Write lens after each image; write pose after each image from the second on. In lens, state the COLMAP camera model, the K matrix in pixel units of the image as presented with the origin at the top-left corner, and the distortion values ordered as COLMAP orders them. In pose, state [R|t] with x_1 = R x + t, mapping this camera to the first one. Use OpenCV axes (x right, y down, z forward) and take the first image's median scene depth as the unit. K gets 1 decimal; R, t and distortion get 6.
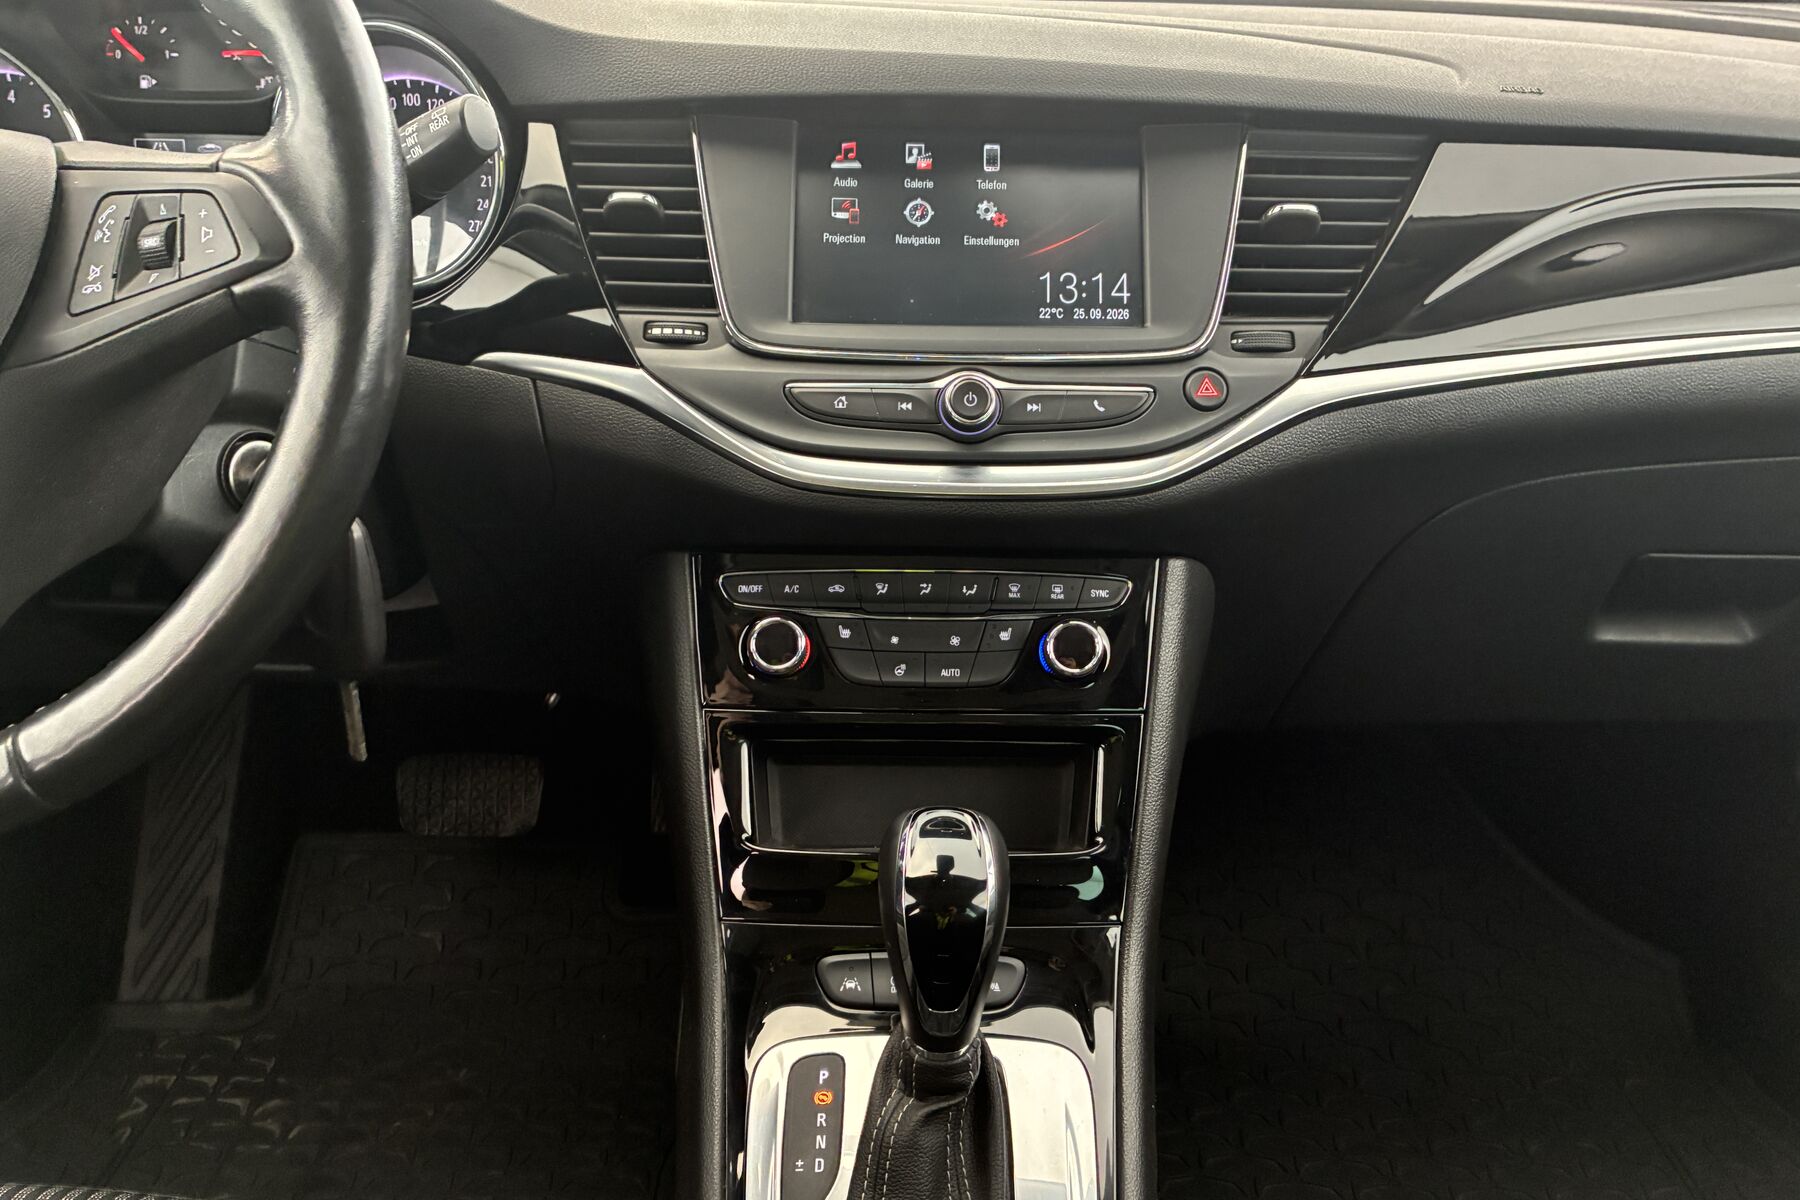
lens RADIAL K [[1381.0, 0, 900.5], [0, 1381.0, 582.7], [0, 0, 1]] dist [0.049456, -0.059472]
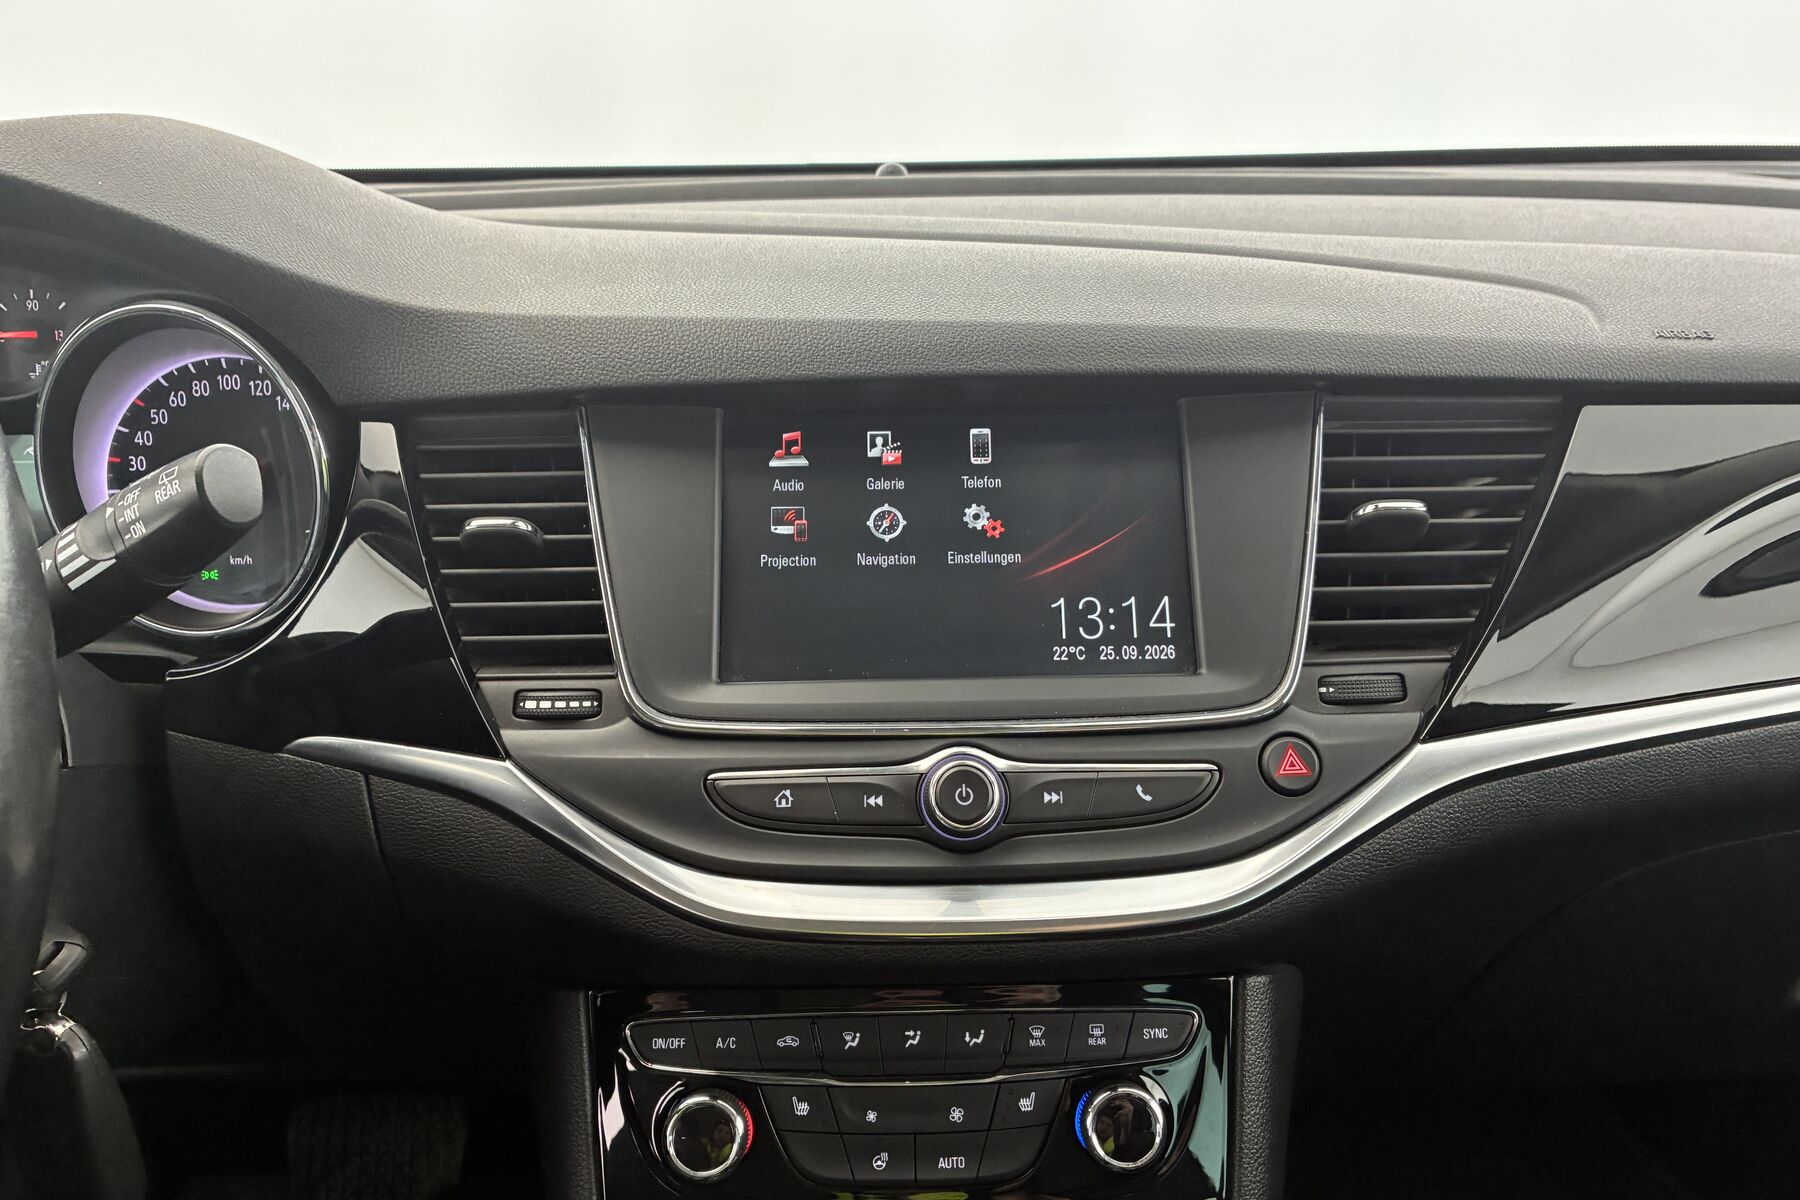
lens RADIAL K [[1381.0, 0, 902.1], [0, 1381.0, 578.9], [0, 0, 1]] dist [0.049456, -0.059472]
pose [[0.999437, -0.033191, -0.004944, 0.024473], [0.032677, 0.996119, -0.081725, -0.176631], [0.007637, 0.081517, 0.996643, 0.261740]]
